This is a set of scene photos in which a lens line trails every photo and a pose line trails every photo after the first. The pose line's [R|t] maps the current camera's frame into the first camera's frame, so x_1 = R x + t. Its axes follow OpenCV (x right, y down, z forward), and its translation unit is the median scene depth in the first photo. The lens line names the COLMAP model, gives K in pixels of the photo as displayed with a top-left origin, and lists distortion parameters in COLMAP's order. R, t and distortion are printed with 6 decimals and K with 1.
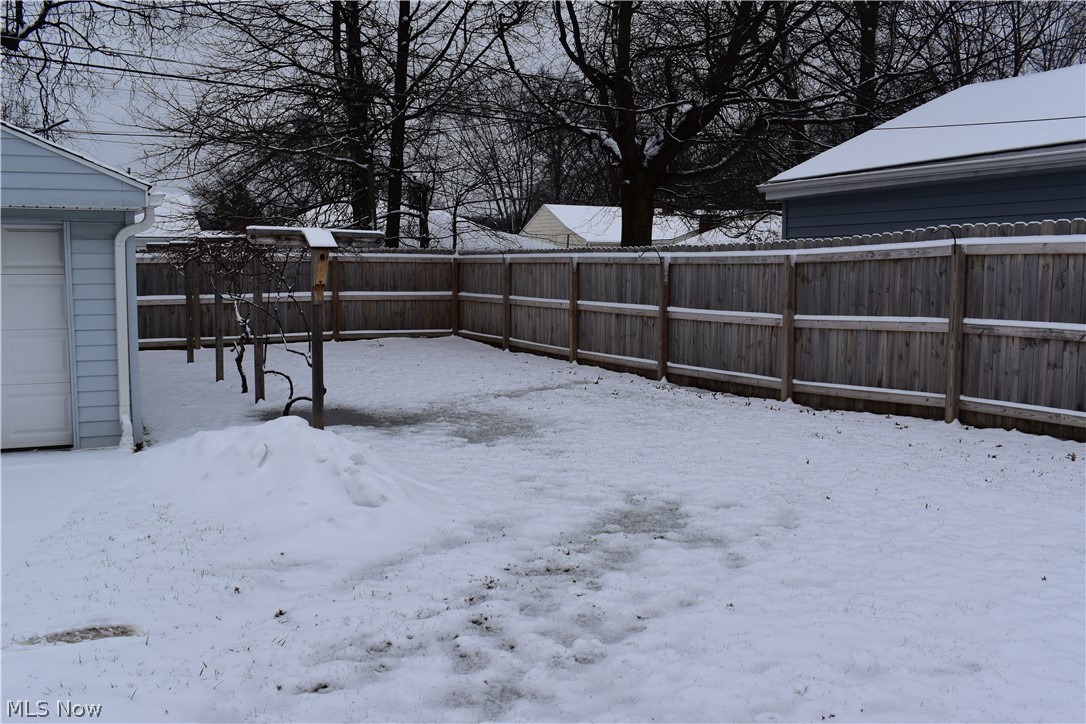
lens RADIAL K [[1024.4, 0, 543.0], [0, 1024.4, 362.0], [0, 0, 1]] dist [-0.057860, 0.006294]
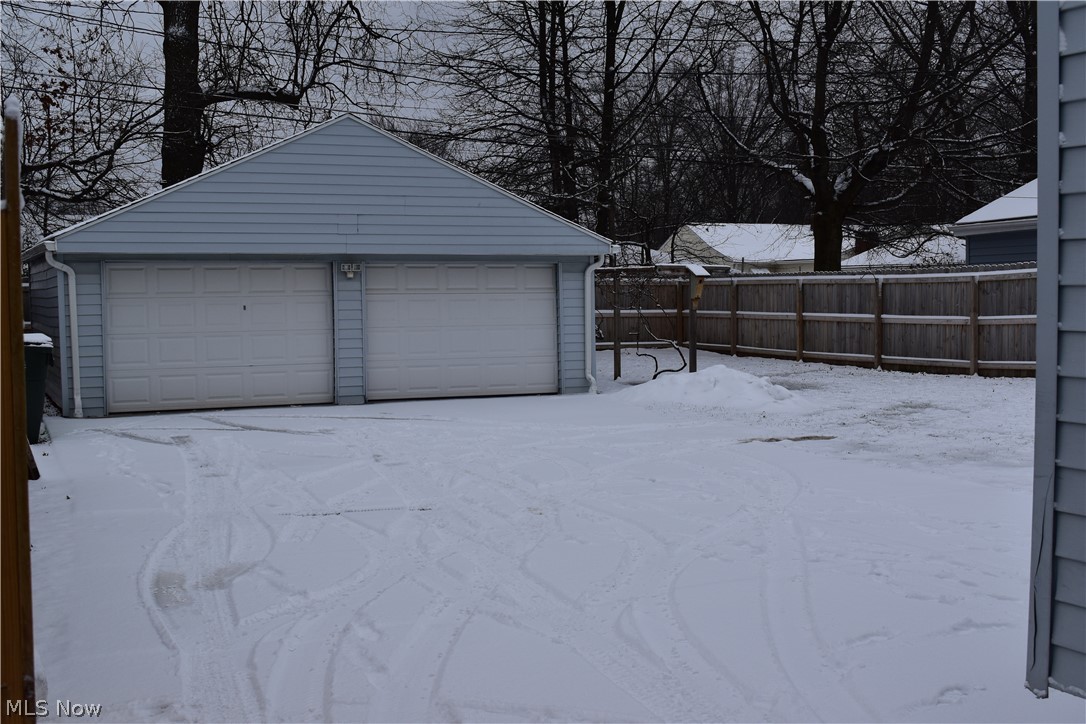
lens RADIAL K [[1352.9, 0, 543.0], [0, 1352.9, 362.0], [0, 0, 1]] dist [-0.024619, 0.004254]
pose [[0.998690, -0.011091, -0.049947, -0.241279], [0.009038, 0.999113, -0.041140, 0.079848], [0.050359, 0.040634, 0.997904, -0.825260]]
